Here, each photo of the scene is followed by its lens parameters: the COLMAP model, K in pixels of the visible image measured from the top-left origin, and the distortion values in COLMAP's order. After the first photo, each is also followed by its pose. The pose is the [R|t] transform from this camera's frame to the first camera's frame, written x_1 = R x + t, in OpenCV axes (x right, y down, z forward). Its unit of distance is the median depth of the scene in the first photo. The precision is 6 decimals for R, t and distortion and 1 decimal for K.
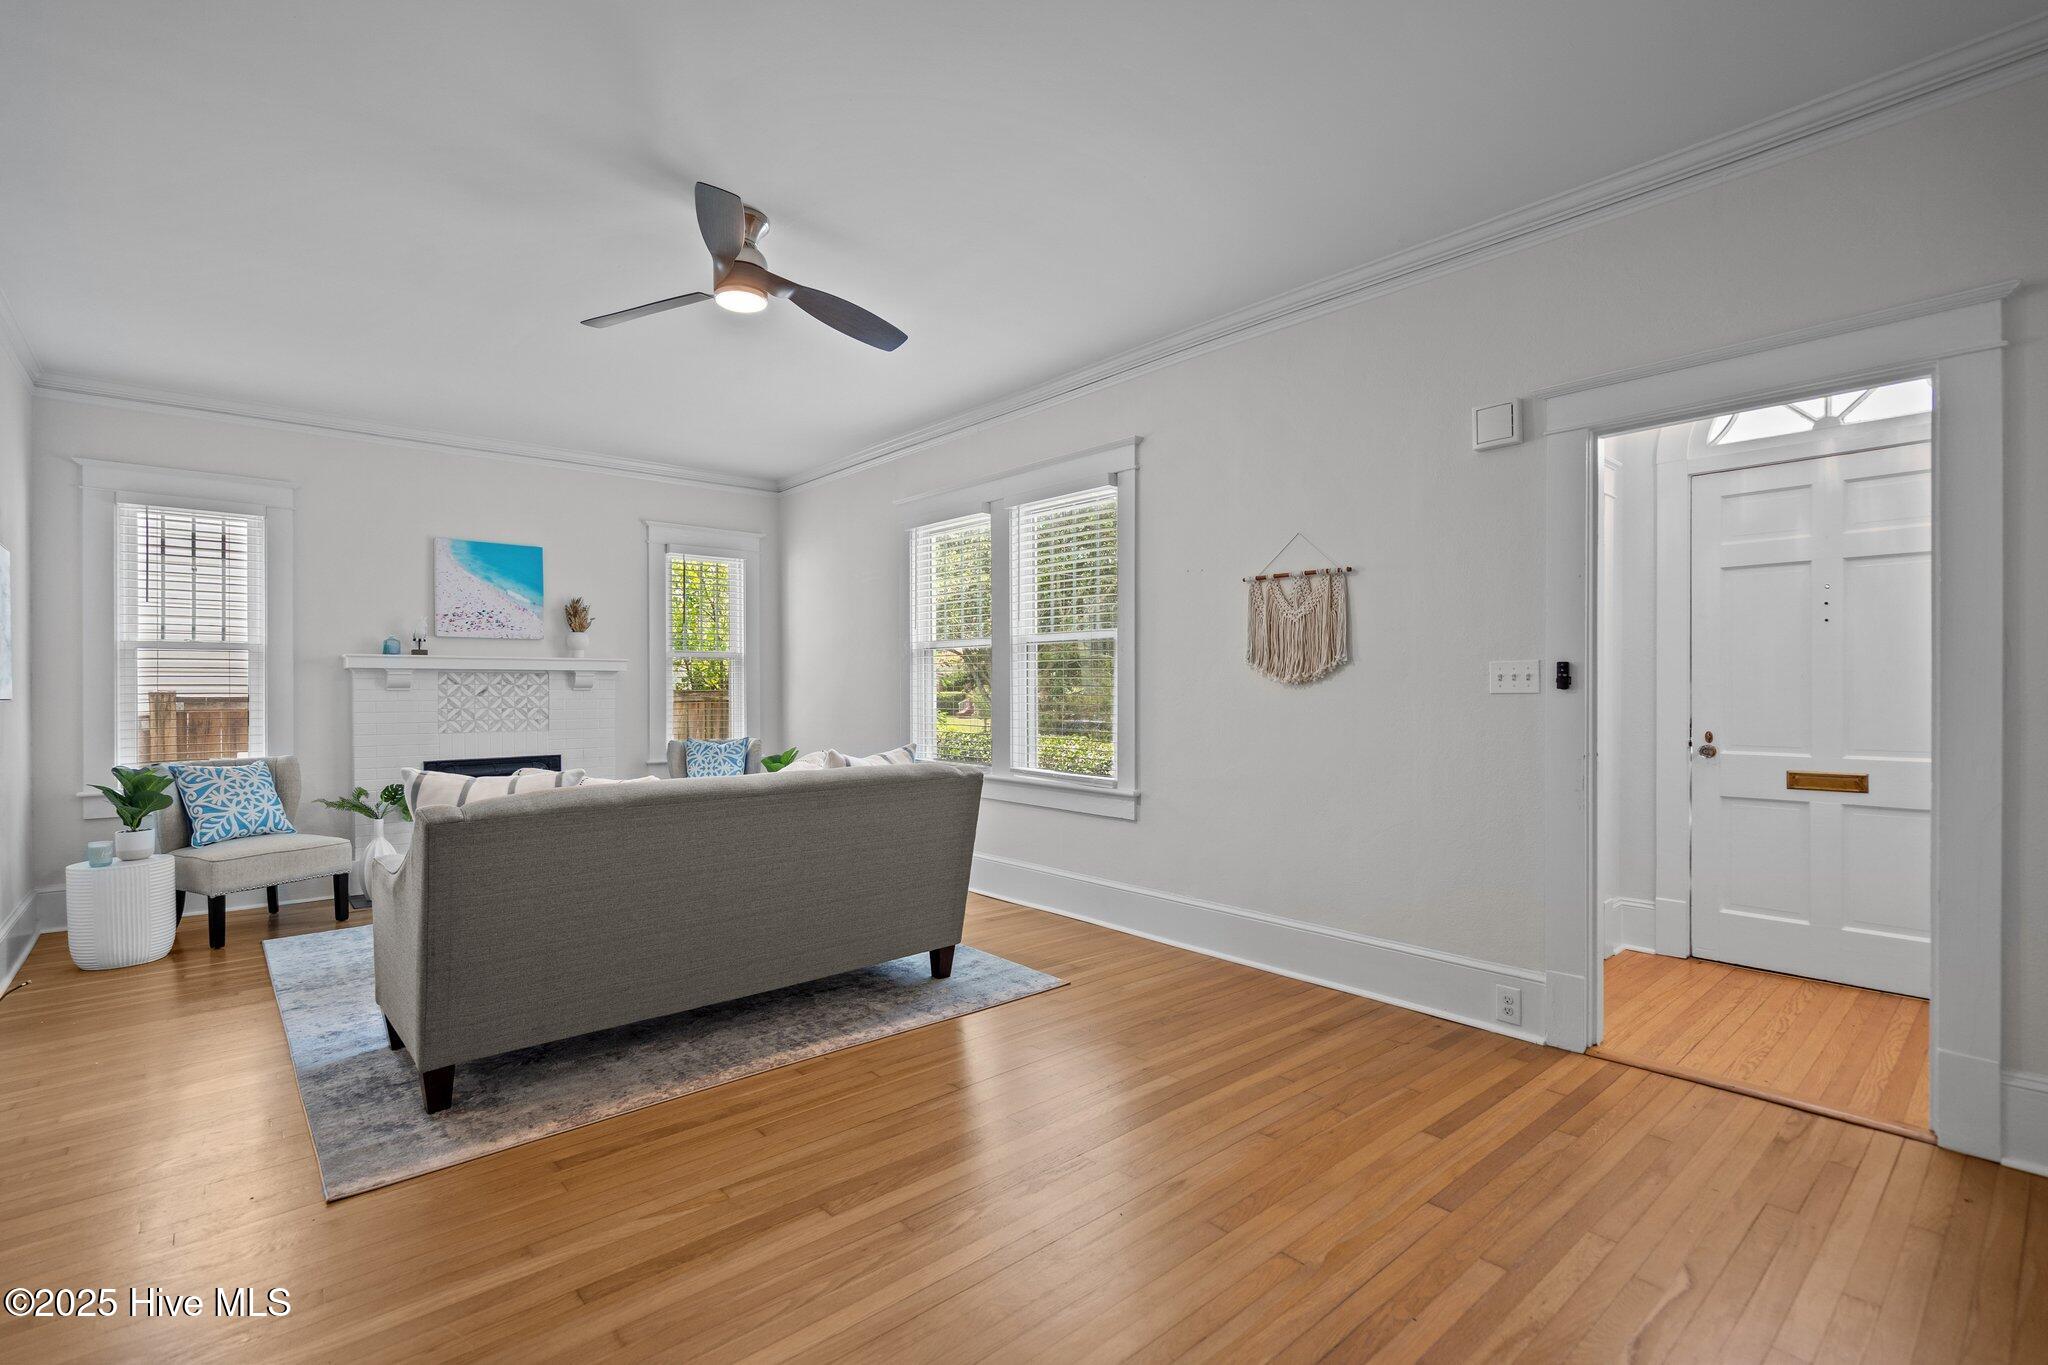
lens RADIAL K [[933.4, 0, 1023.4], [0, 933.4, 694.6], [0, 0, 1]] dist [0.000982, 0.000612]
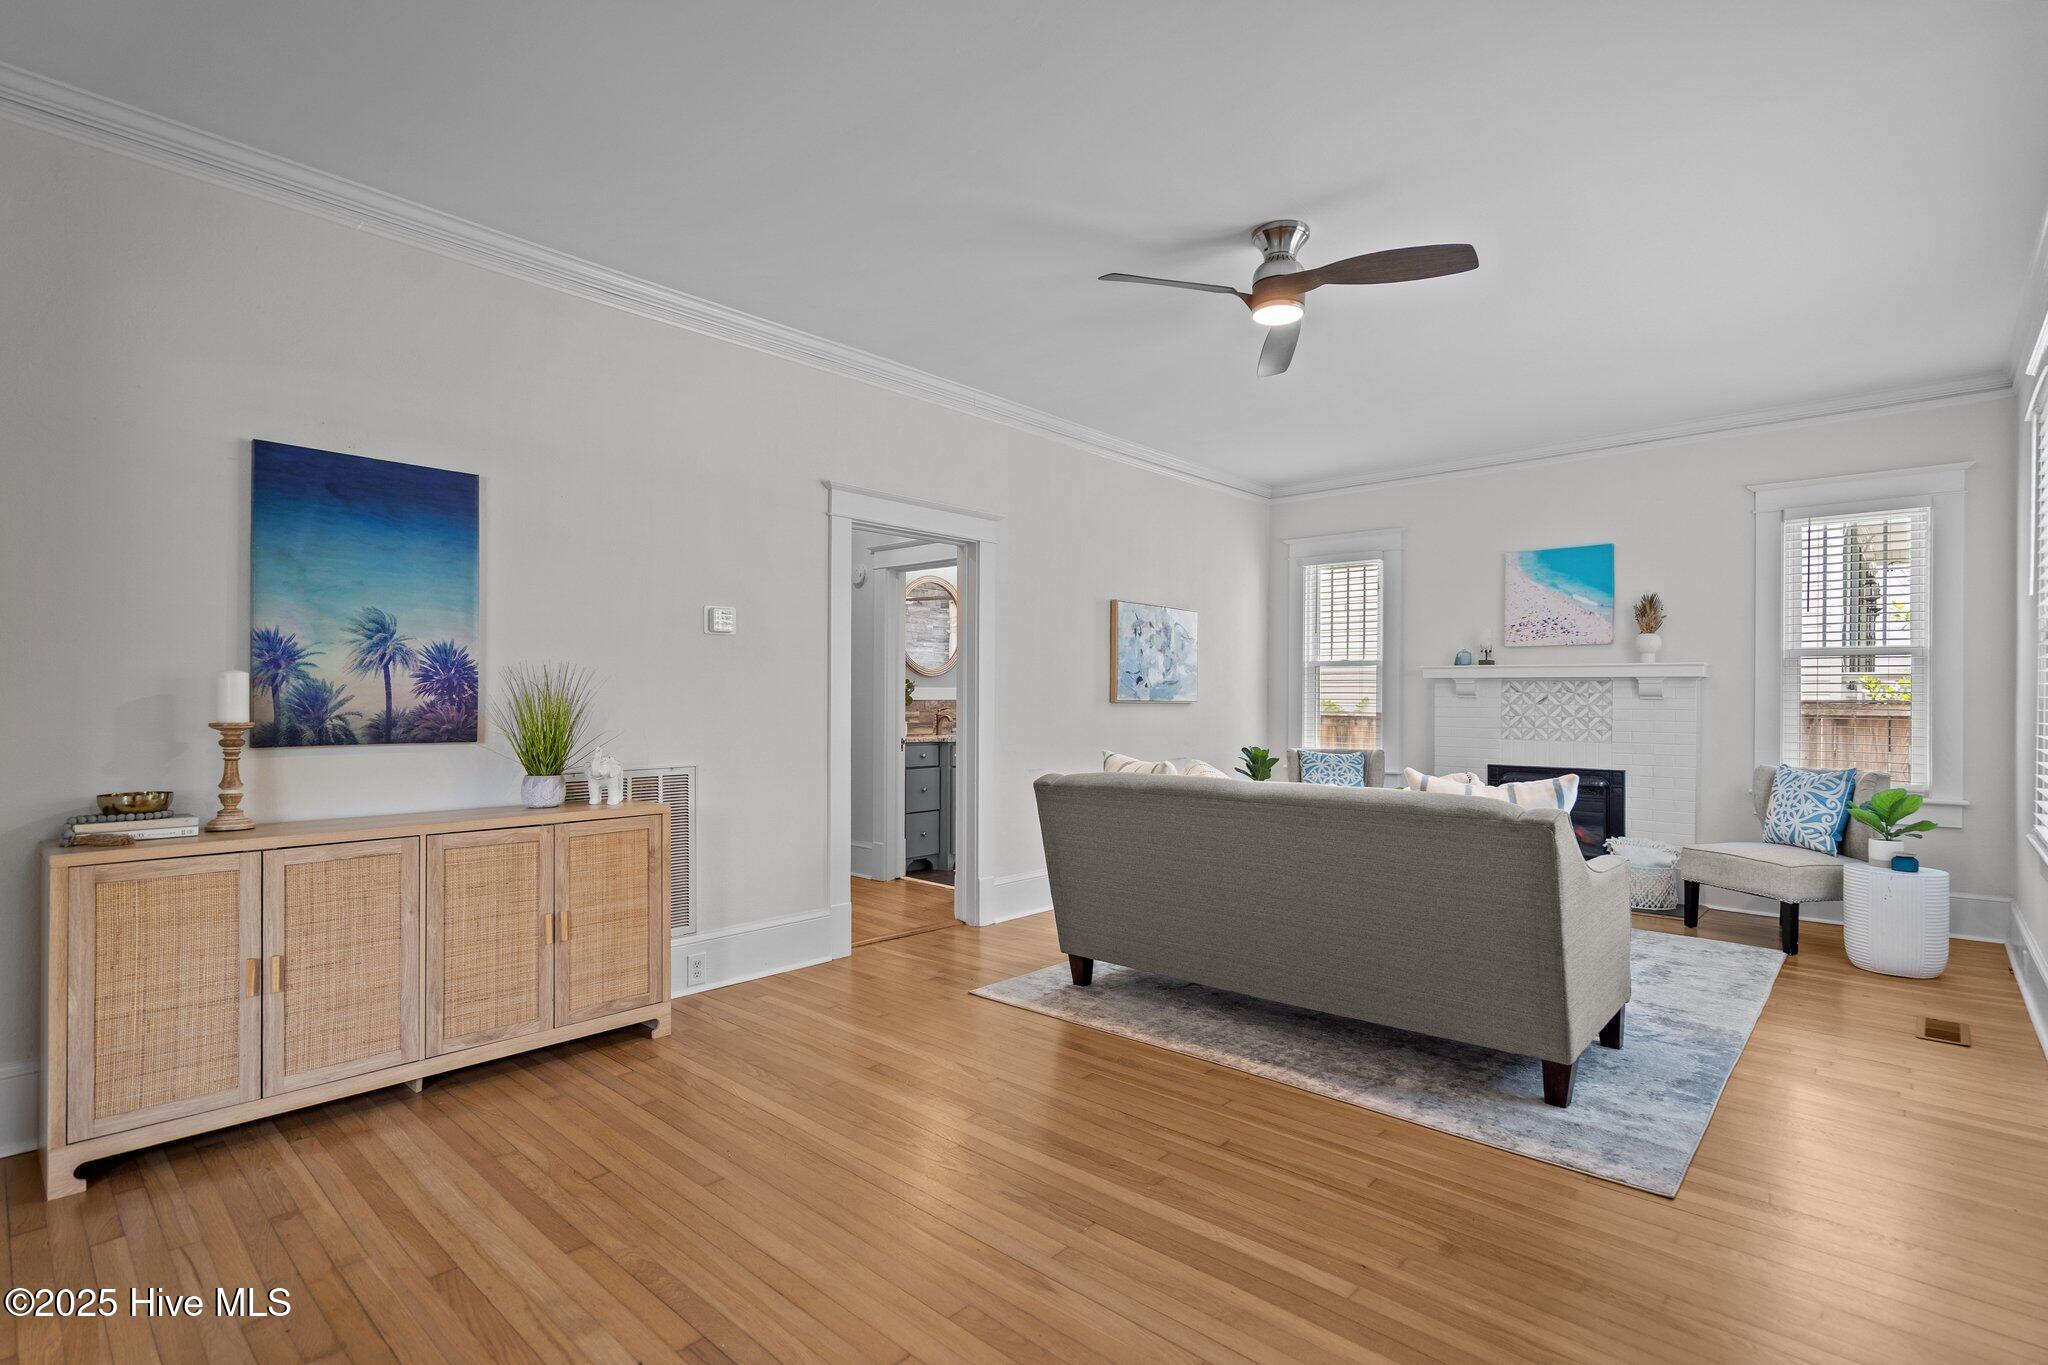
lens RADIAL K [[973.1, 0, 1023.2], [0, 973.1, 686.7], [0, 0, 1]] dist [0.000708, 0.000032]
pose [[0.116737, -0.005188, -0.993149, 0.474275], [-0.011668, 0.999910, -0.006595, -0.004520], [0.993094, 0.012358, 0.116666, 0.398198]]
